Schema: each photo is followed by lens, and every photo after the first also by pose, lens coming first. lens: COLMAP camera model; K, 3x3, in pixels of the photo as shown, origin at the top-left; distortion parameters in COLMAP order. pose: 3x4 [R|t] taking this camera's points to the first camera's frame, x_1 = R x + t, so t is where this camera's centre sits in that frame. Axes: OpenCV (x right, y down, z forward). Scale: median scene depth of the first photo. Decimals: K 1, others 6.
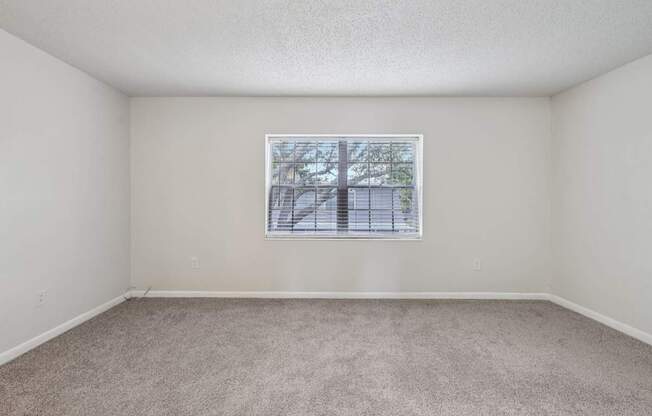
lens RADIAL K [[277.4, 0, 327.5], [0, 277.4, 202.3], [0, 0, 1]] dist [0.001994, 0.000540]
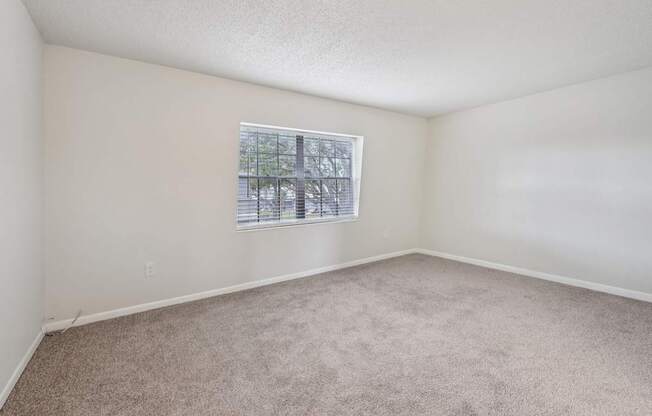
lens RADIAL K [[277.4, 0, 324.3], [0, 277.4, 210.8], [0, 0, 1]] dist [0.001994, 0.000540]
pose [[0.829220, -0.060401, 0.555649, -0.498668], [0.025368, 0.997186, 0.070540, 0.000420], [-0.558346, -0.044398, 0.828419, 0.033572]]
